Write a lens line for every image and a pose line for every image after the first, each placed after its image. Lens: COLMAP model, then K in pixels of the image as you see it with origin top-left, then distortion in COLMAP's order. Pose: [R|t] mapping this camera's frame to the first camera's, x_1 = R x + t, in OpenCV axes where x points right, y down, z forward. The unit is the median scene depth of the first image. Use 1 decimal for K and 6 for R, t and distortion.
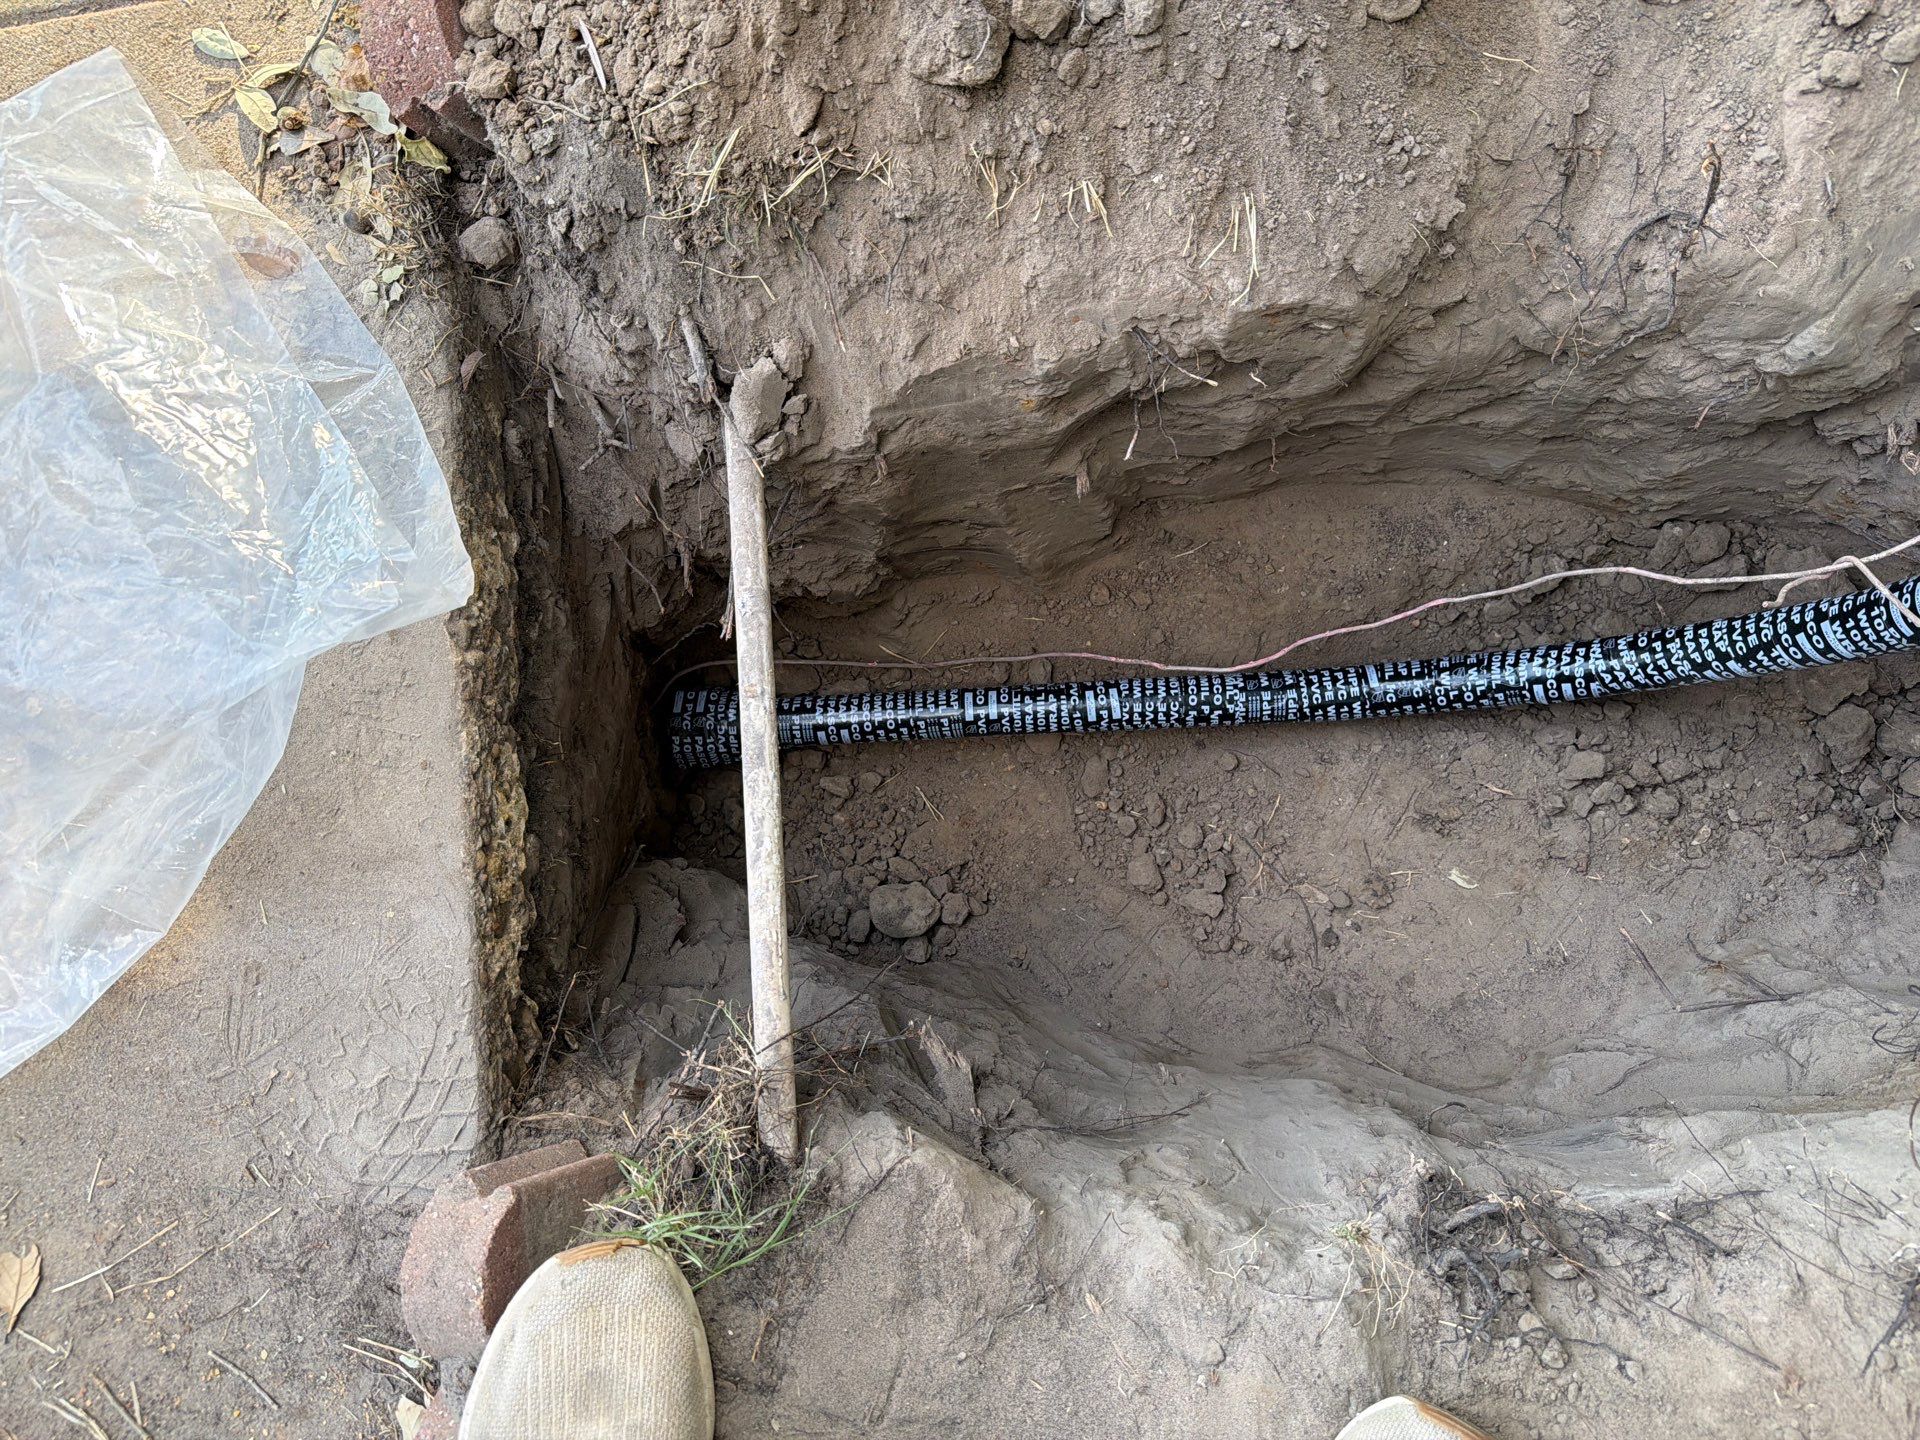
lens RADIAL K [[1456.5, 0, 958.0], [0, 1456.5, 751.5], [0, 0, 1]] dist [-0.092429, 0.075268]
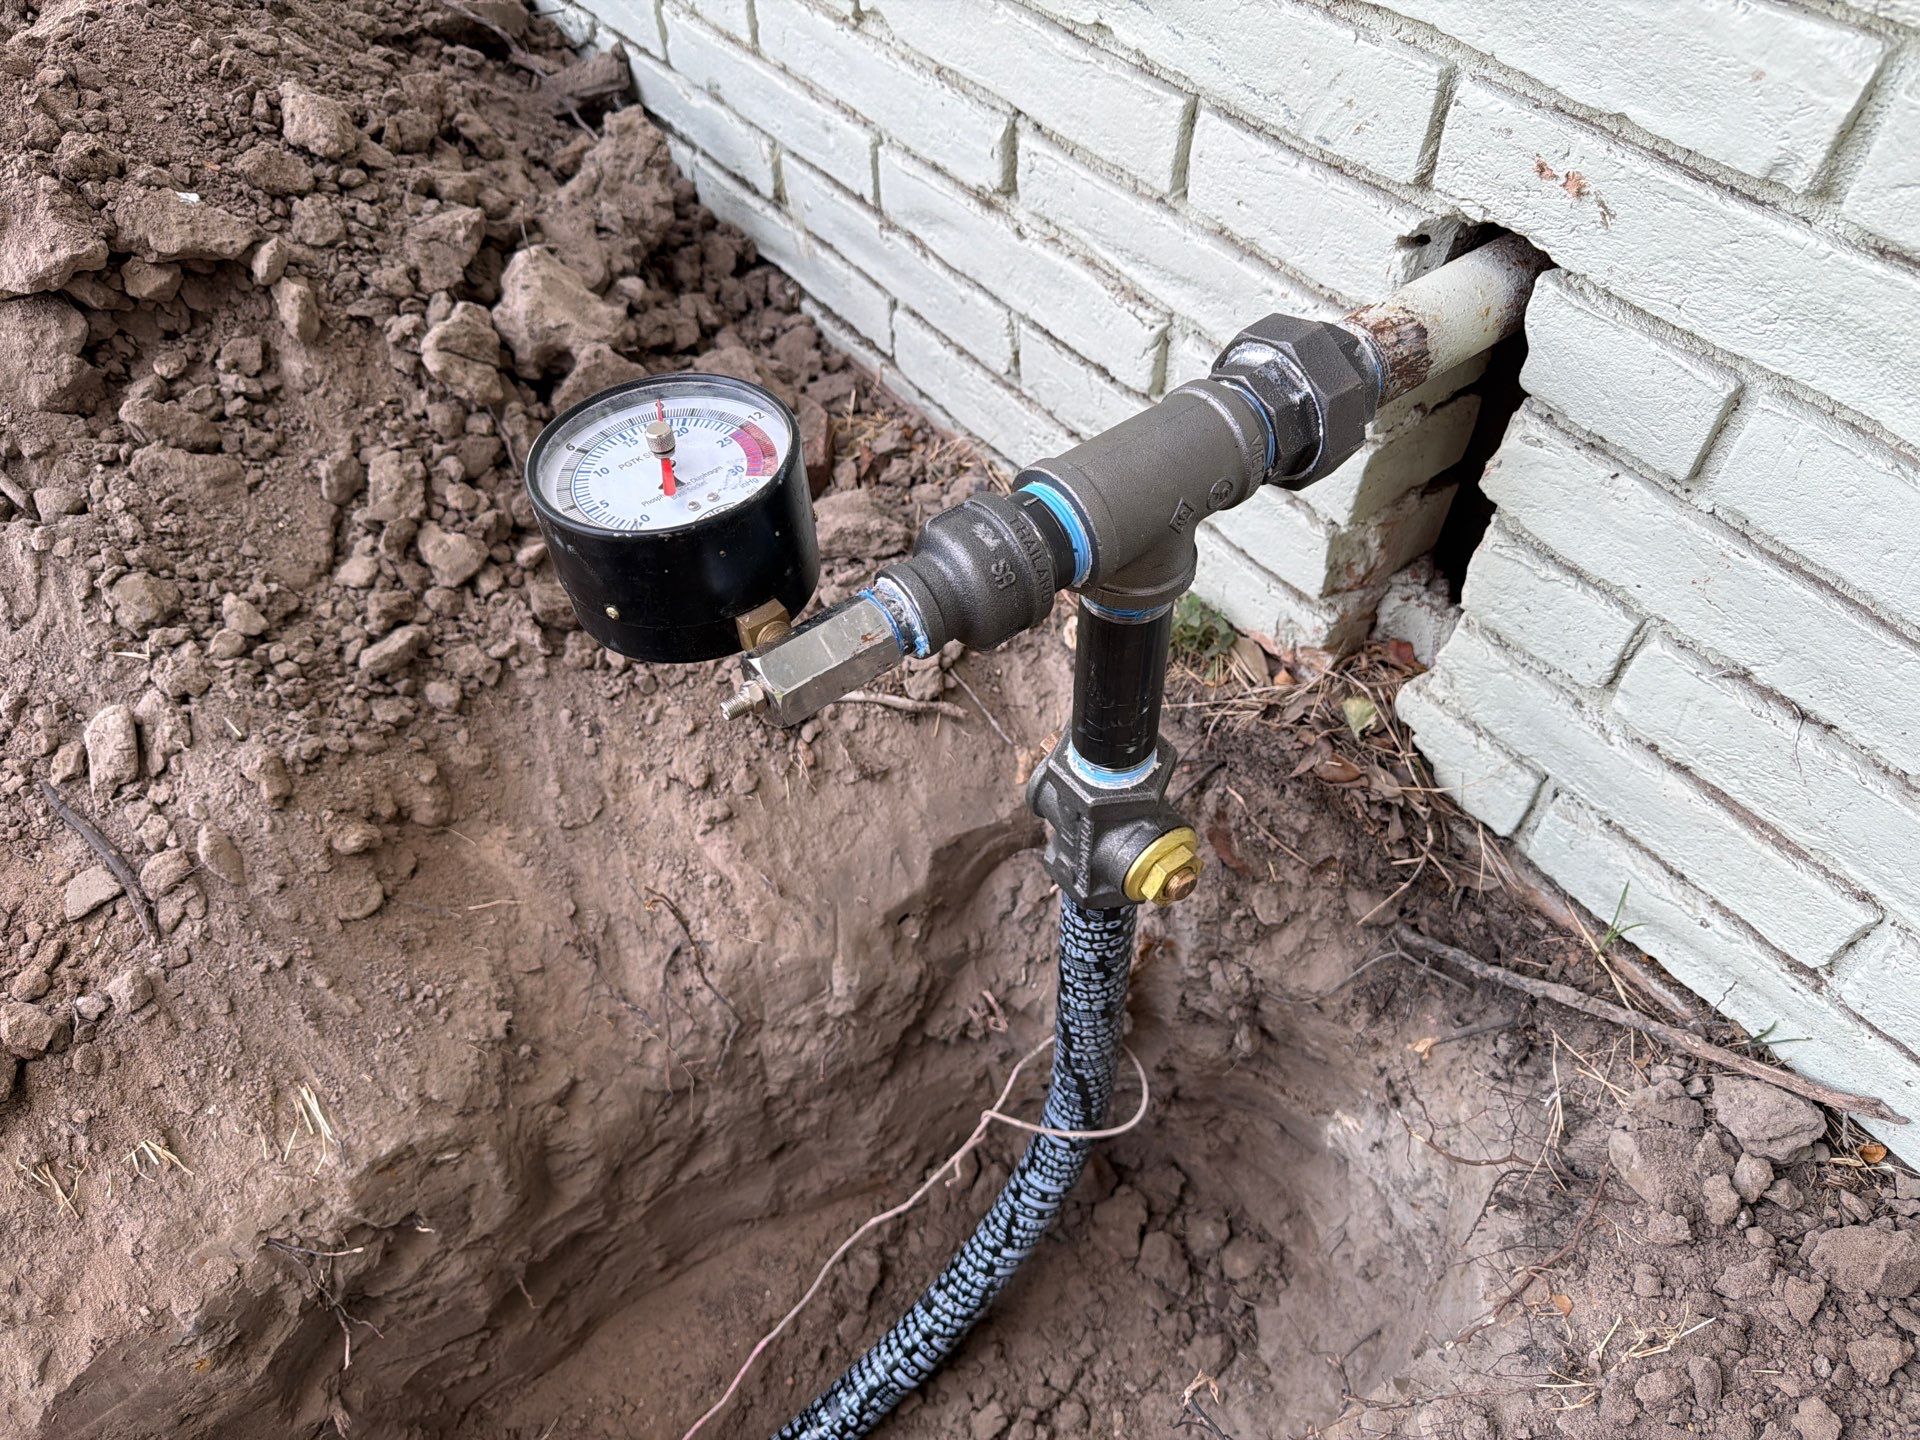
lens RADIAL K [[1449.1, 0, 960.0], [0, 1449.1, 720.0], [0, 0, 1]] dist [0.002551, 0.059430]
pose [[0.865251, -0.348652, 0.360253, 0.257857], [0.497261, 0.688305, -0.528174, 0.226634], [-0.063815, 0.636143, 0.768927, -0.103702]]
